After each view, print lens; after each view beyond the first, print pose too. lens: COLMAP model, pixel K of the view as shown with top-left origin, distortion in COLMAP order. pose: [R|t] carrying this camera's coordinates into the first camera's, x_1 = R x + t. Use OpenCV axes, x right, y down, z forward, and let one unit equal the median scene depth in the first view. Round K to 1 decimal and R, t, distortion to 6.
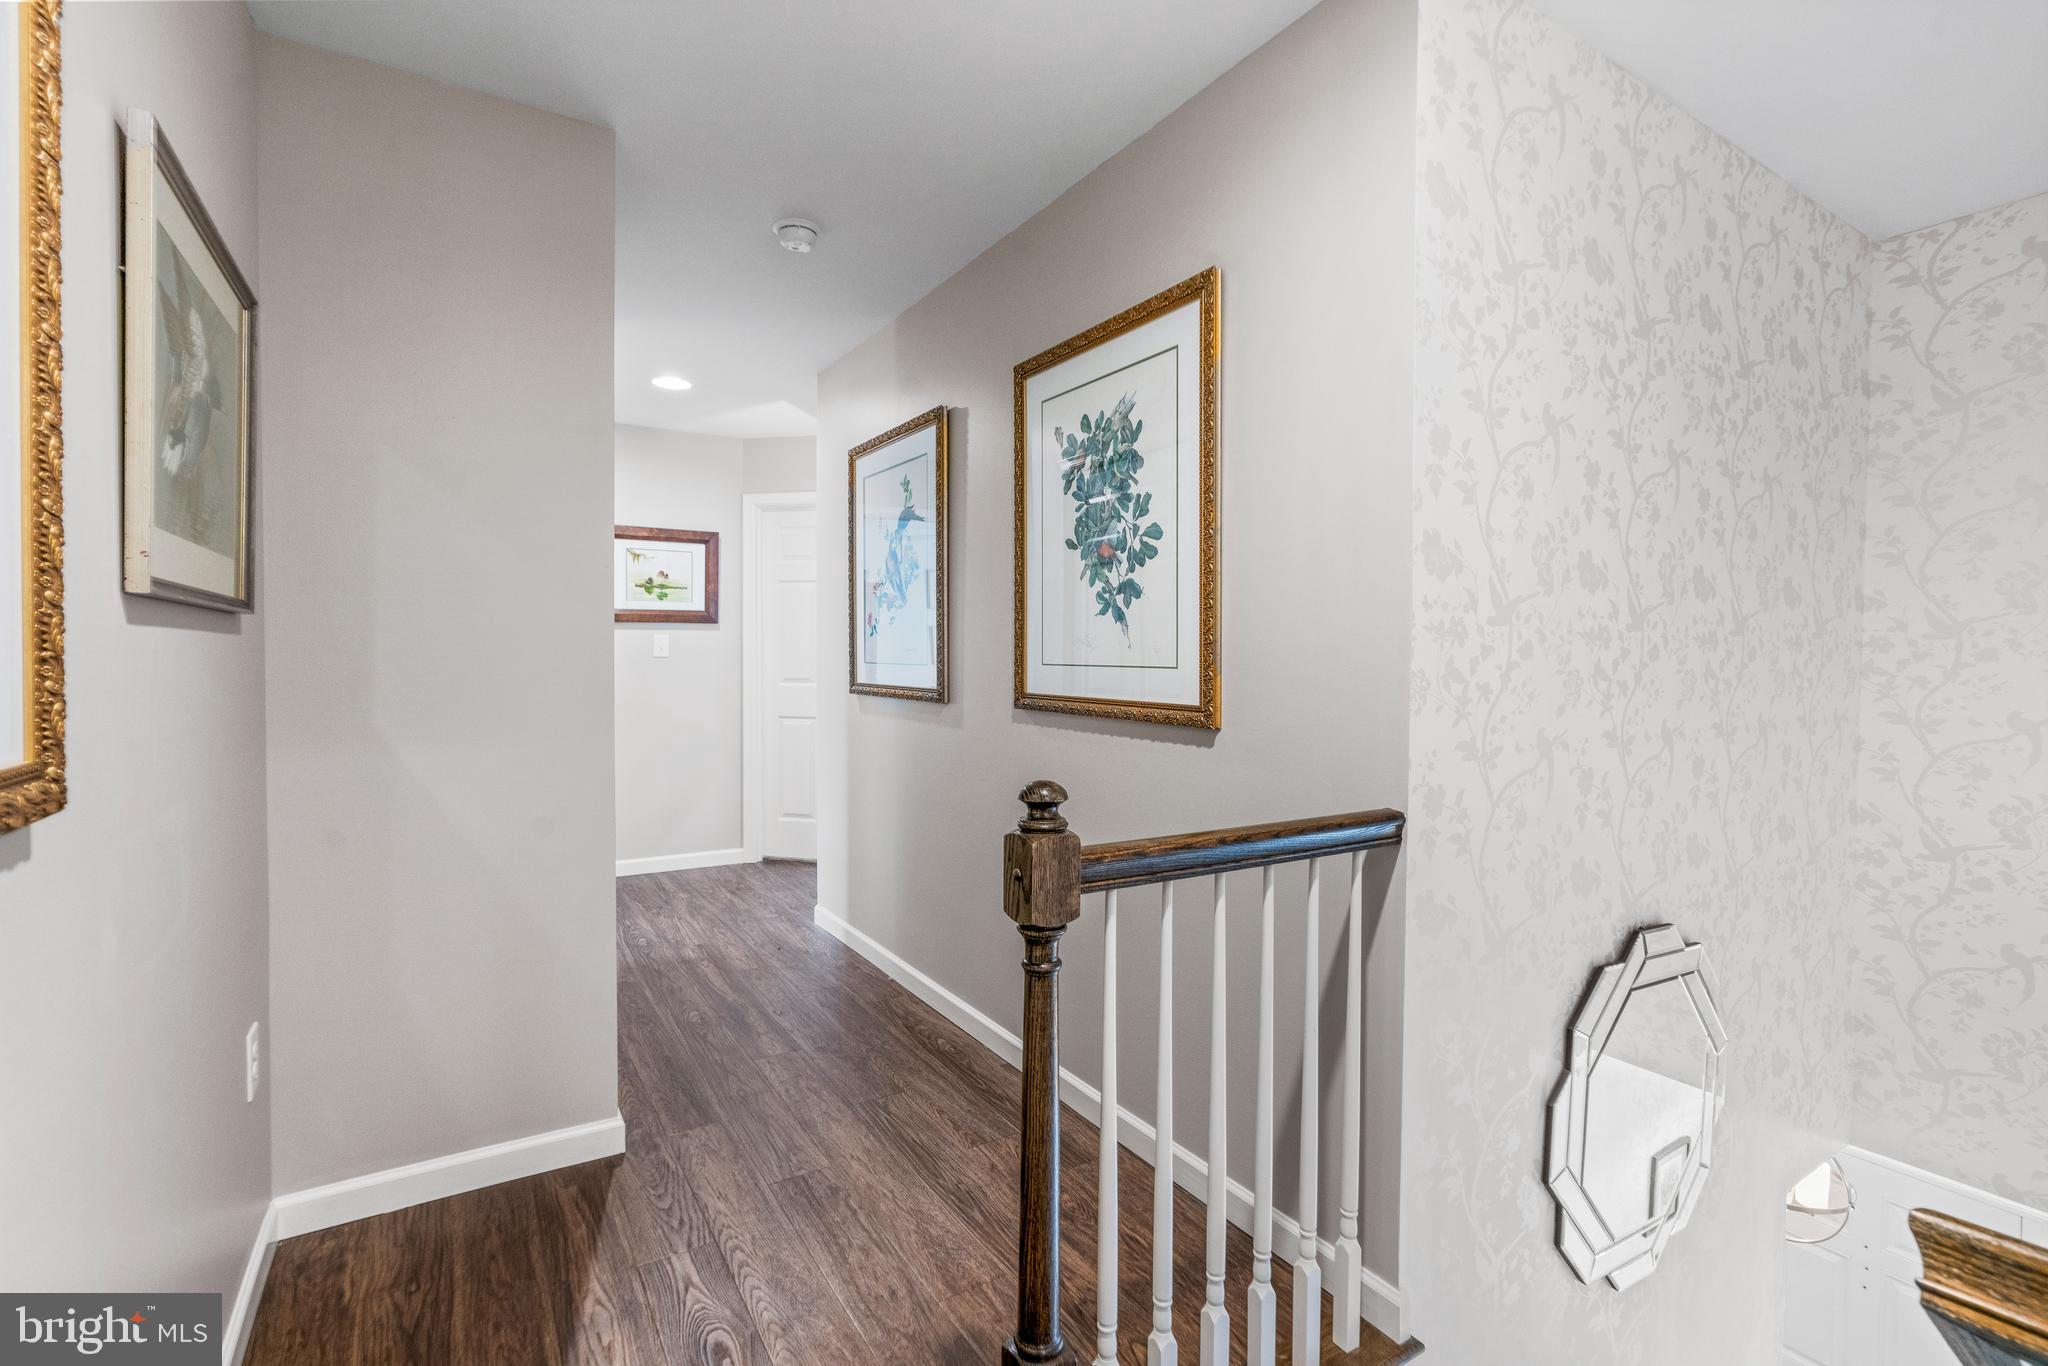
lens RADIAL K [[928.3, 0, 1031.0], [0, 928.3, 675.1], [0, 0, 1]] dist [-0.011664, 0.005673]
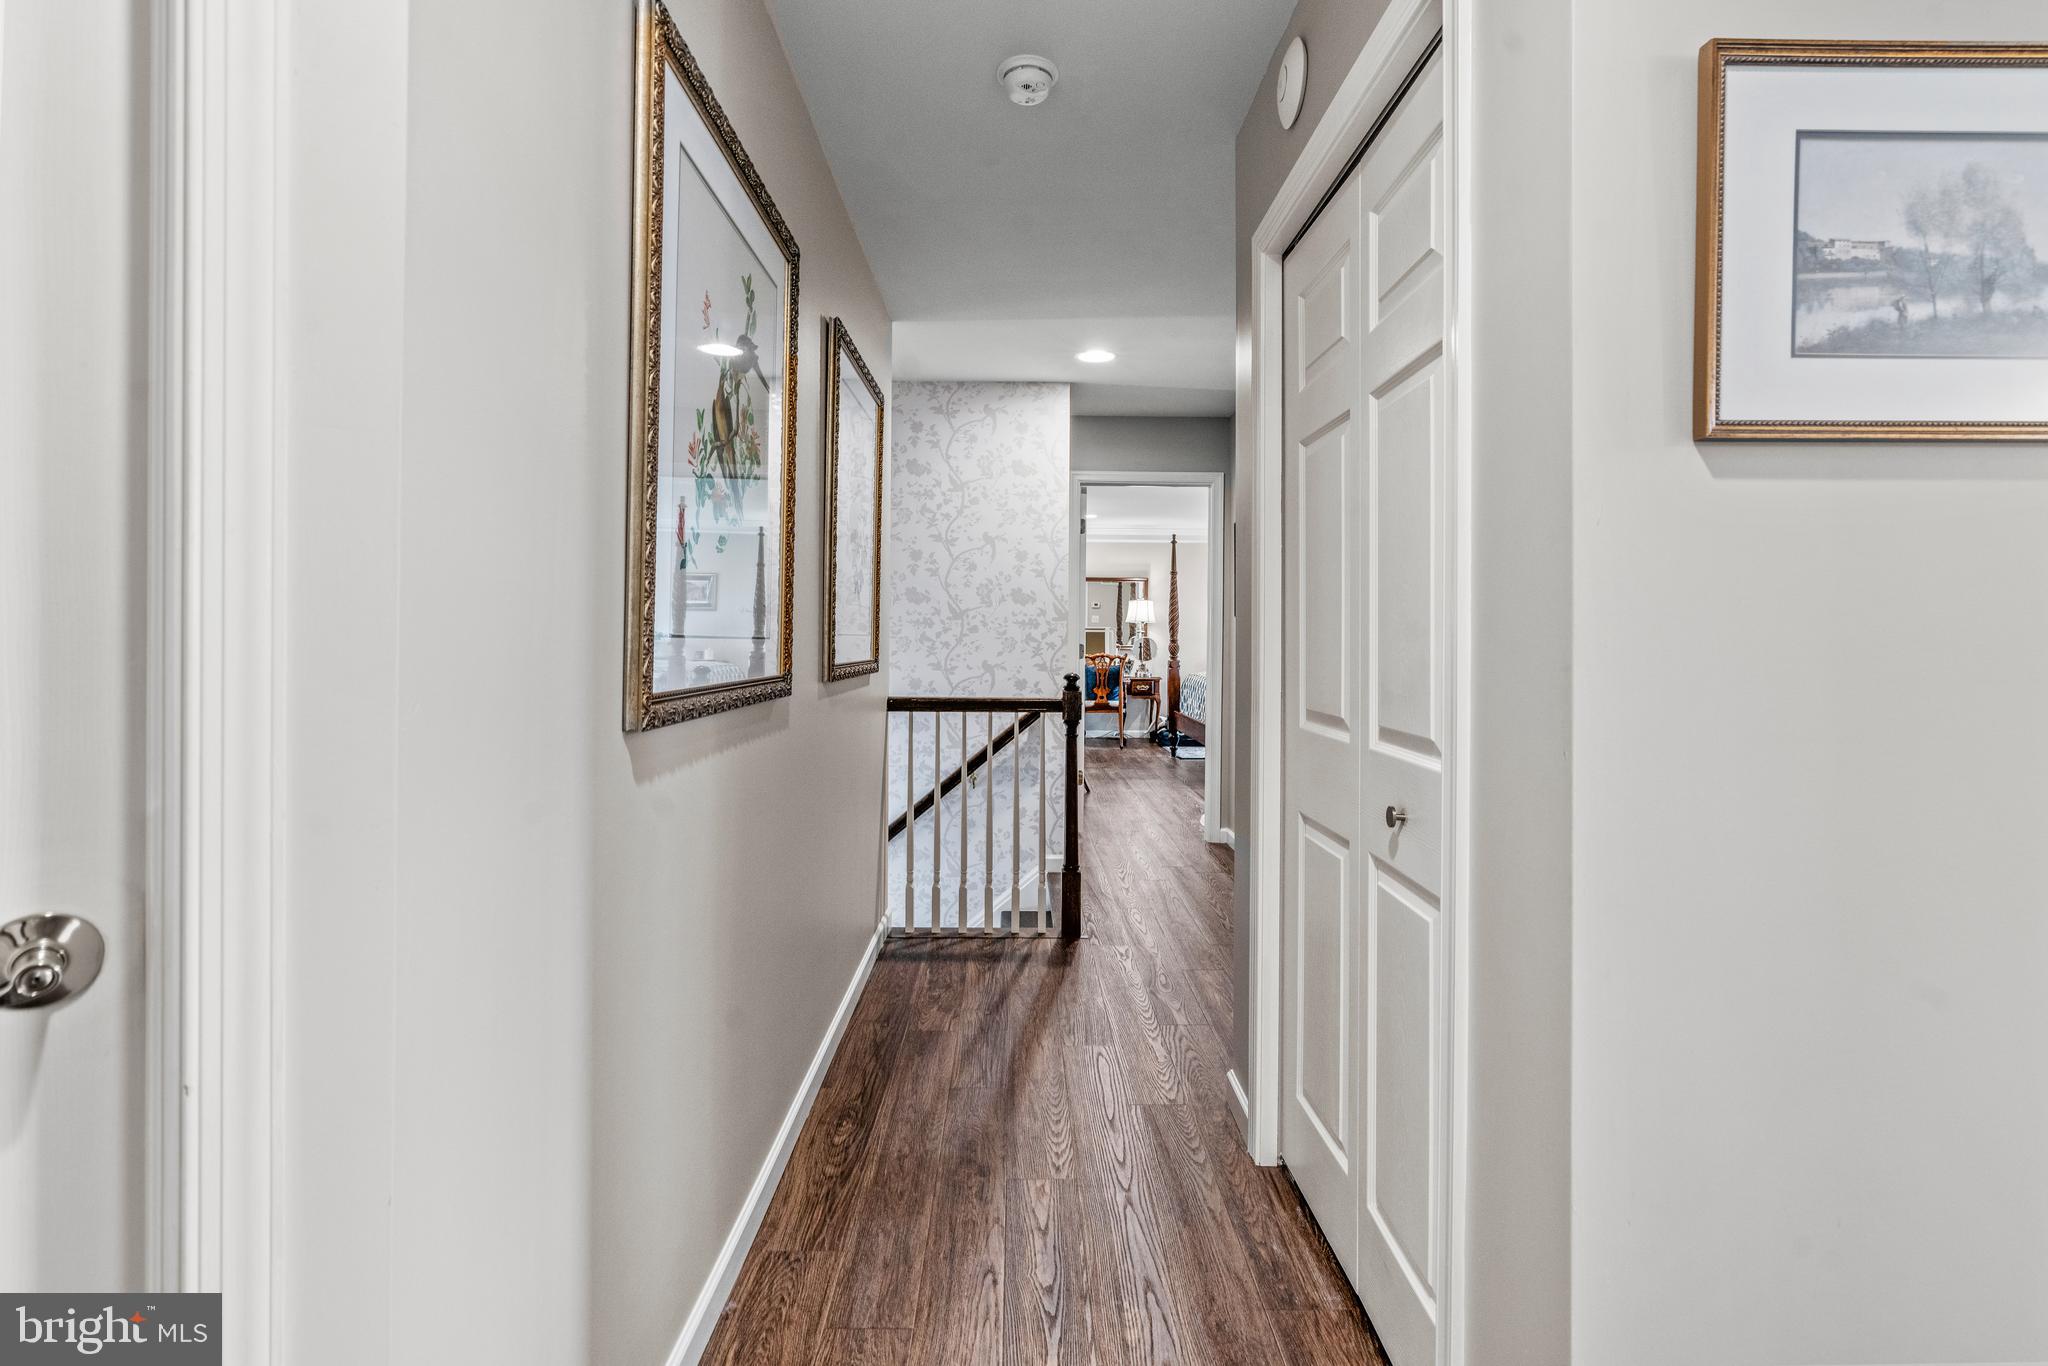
lens RADIAL K [[947.5, 0, 1026.2], [0, 947.5, 615.0], [0, 0, 1]] dist [-0.006067, 0.000805]
pose [[-0.849257, 0.000602, 0.527979, -0.672833], [-0.000707, 0.999997, -0.002277, -0.027964], [-0.527979, -0.002307, -0.849254, 1.682566]]
